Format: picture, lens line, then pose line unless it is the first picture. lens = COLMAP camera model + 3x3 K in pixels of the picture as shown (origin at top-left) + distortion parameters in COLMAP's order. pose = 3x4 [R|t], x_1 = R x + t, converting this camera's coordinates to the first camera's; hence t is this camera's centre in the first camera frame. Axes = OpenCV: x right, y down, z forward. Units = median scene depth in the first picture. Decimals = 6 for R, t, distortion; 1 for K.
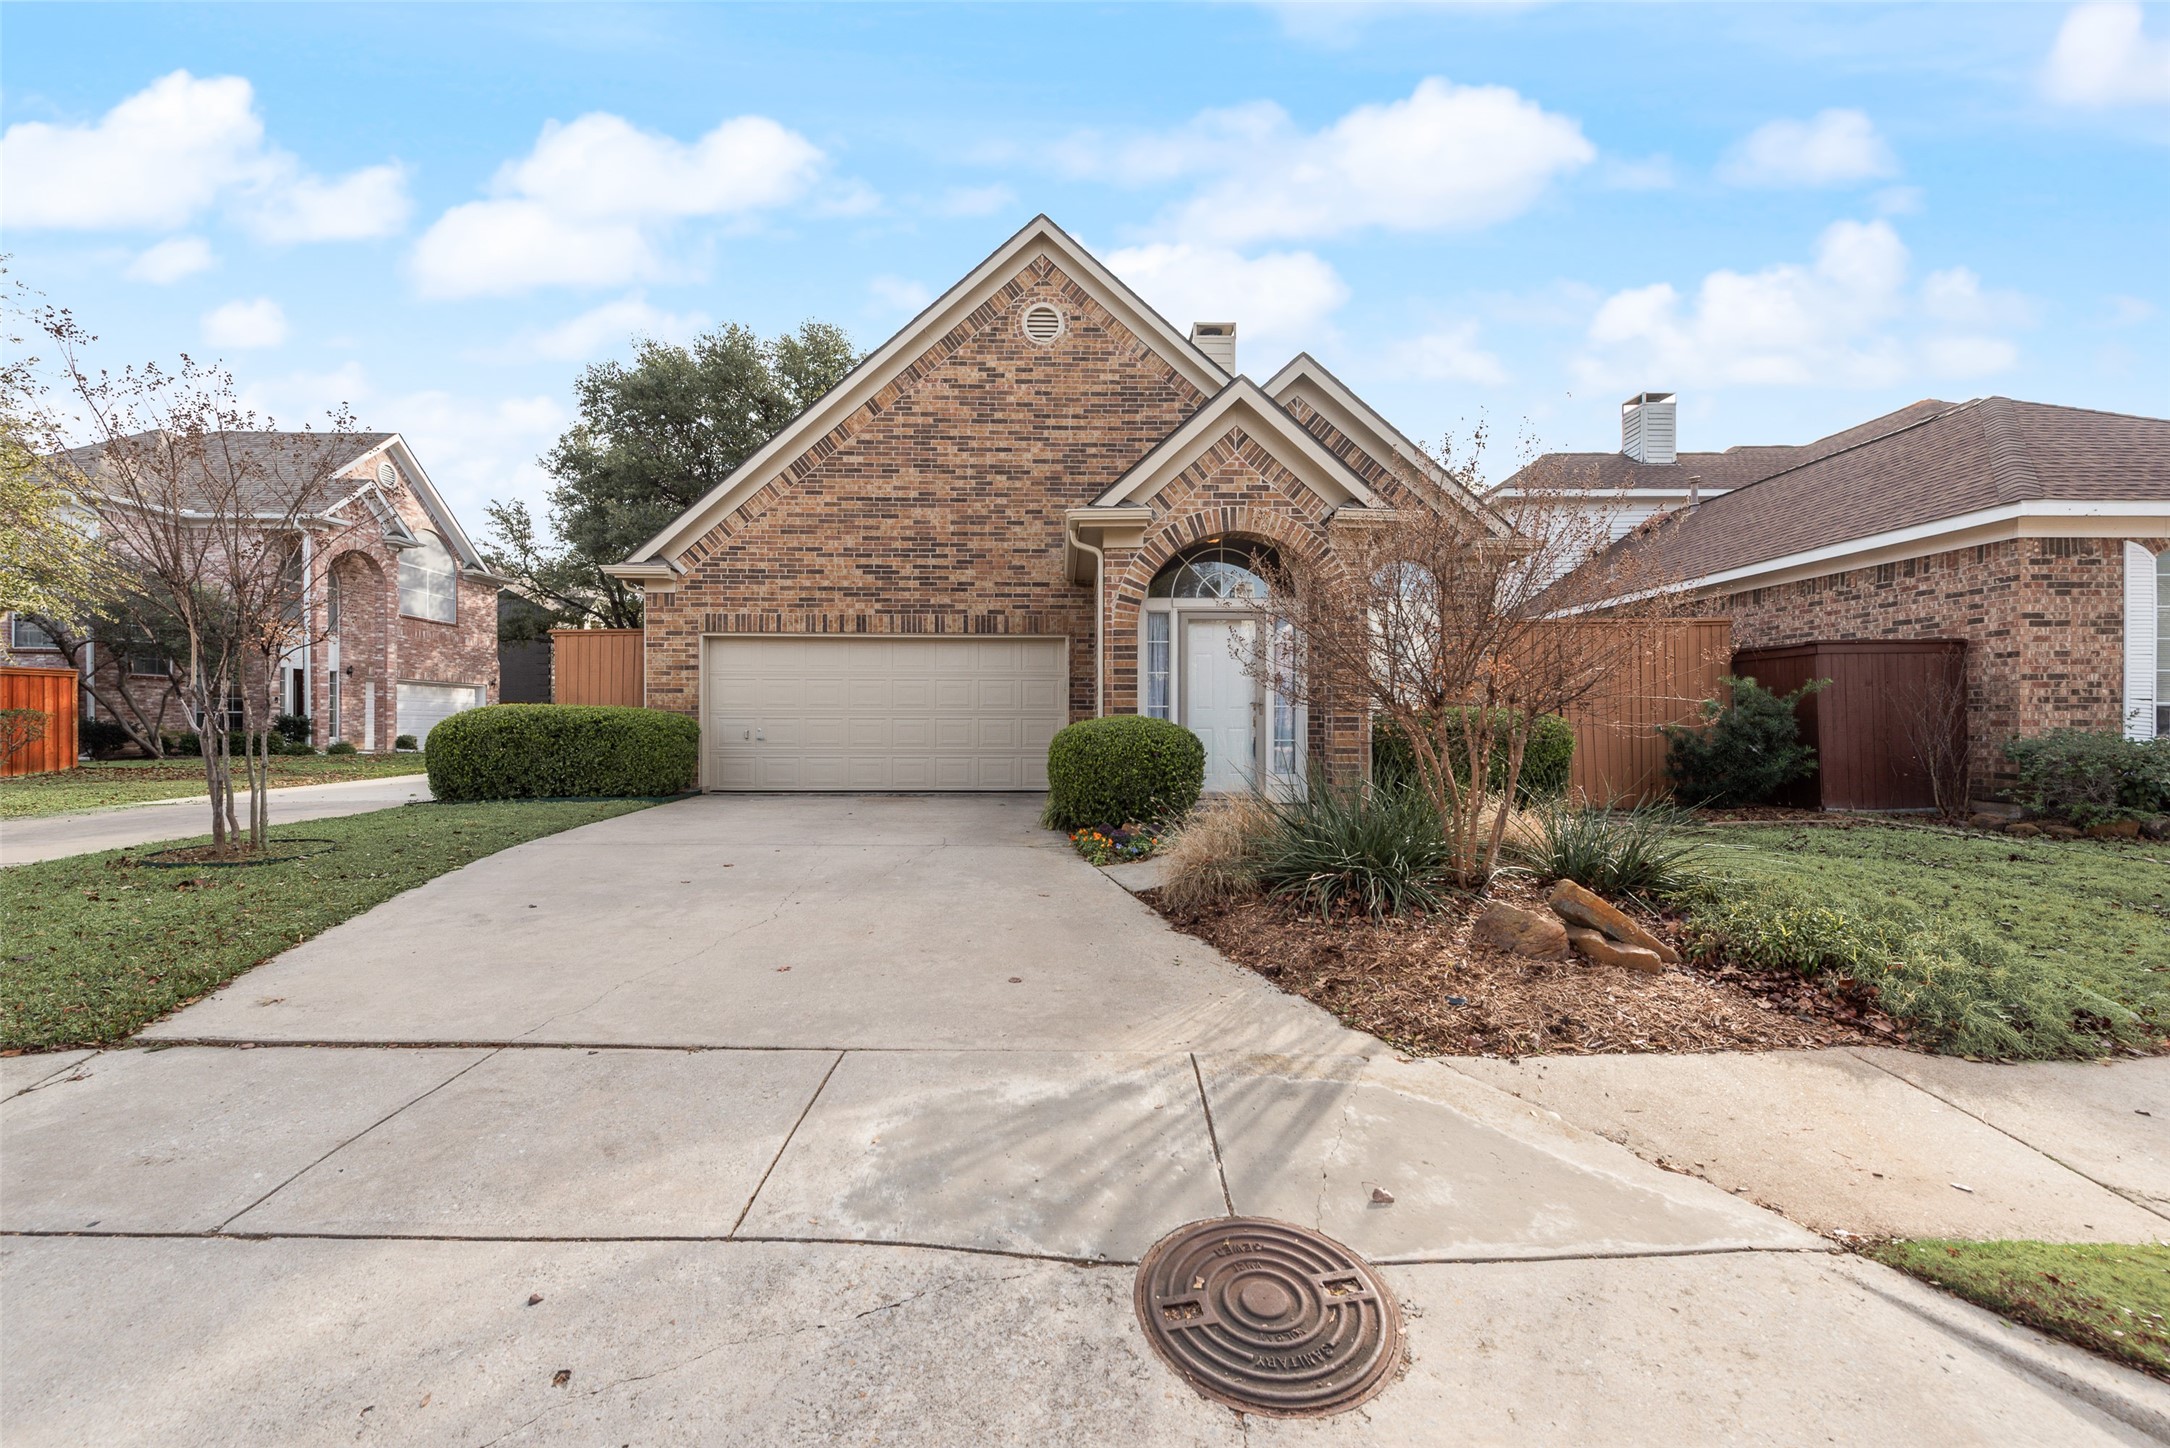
lens RADIAL K [[853.7, 0, 1092.0], [0, 853.7, 710.5], [0, 0, 1]] dist [0.011983, -0.003091]
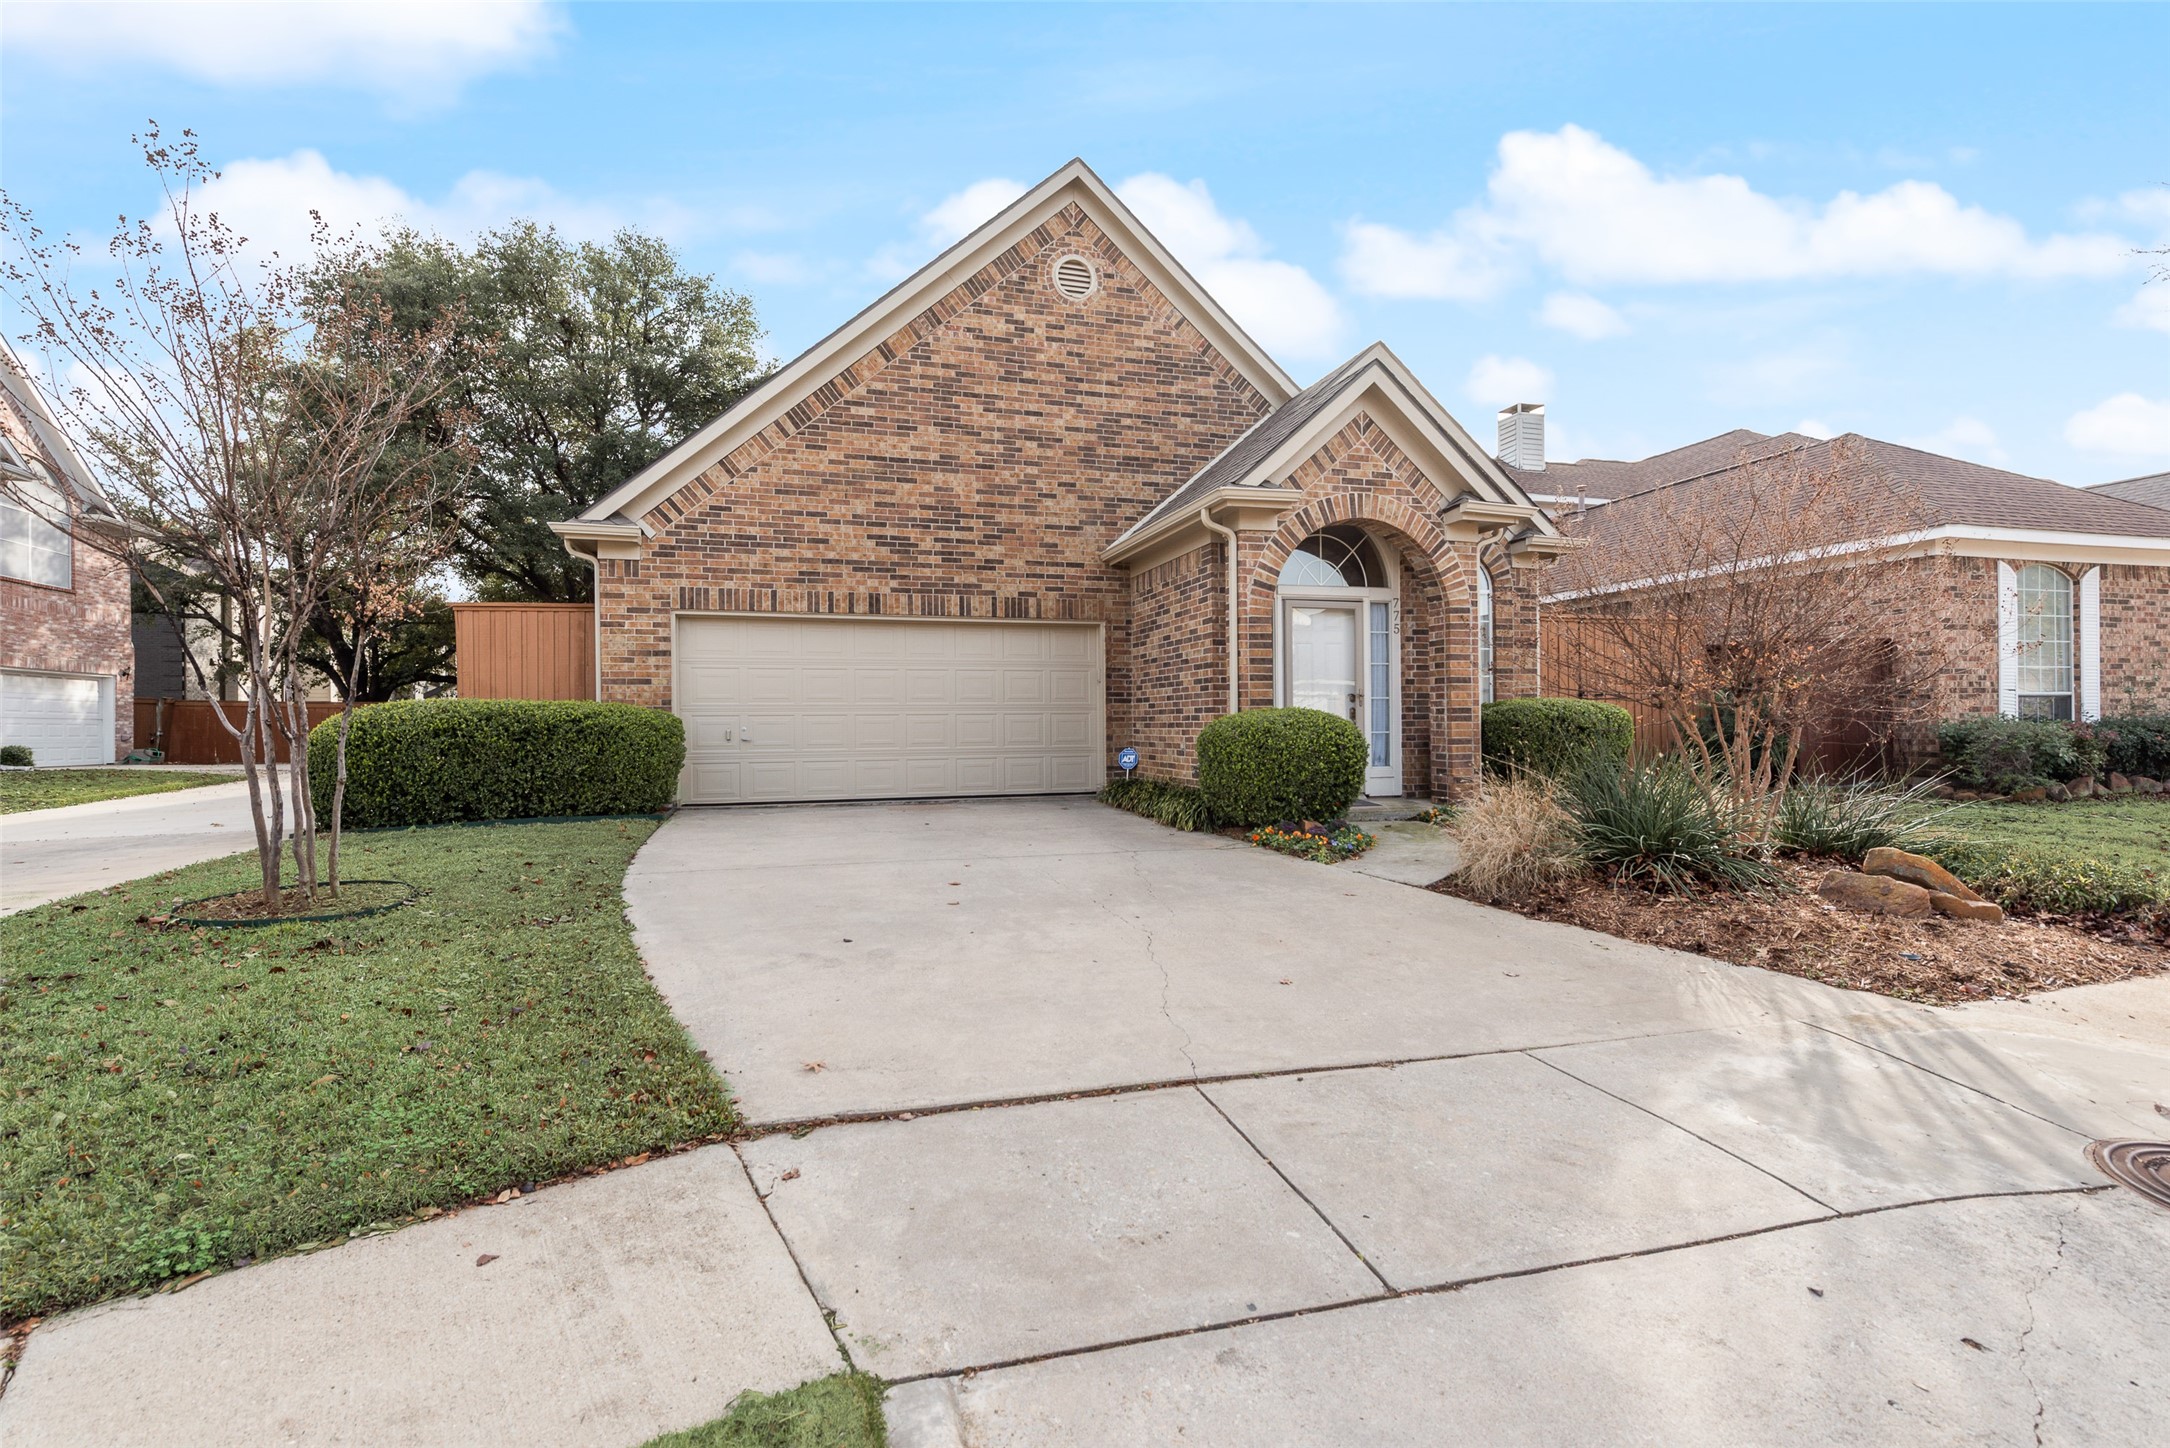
lens RADIAL K [[936.4, 0, 1129.2], [0, 936.4, 703.2], [0, 0, 1]] dist [0.010985, -0.003689]
pose [[0.964196, -0.004665, 0.265149, -0.352615], [0.005688, 0.999979, -0.003090, 0.003133], [-0.265129, 0.004487, 0.964203, 0.035617]]
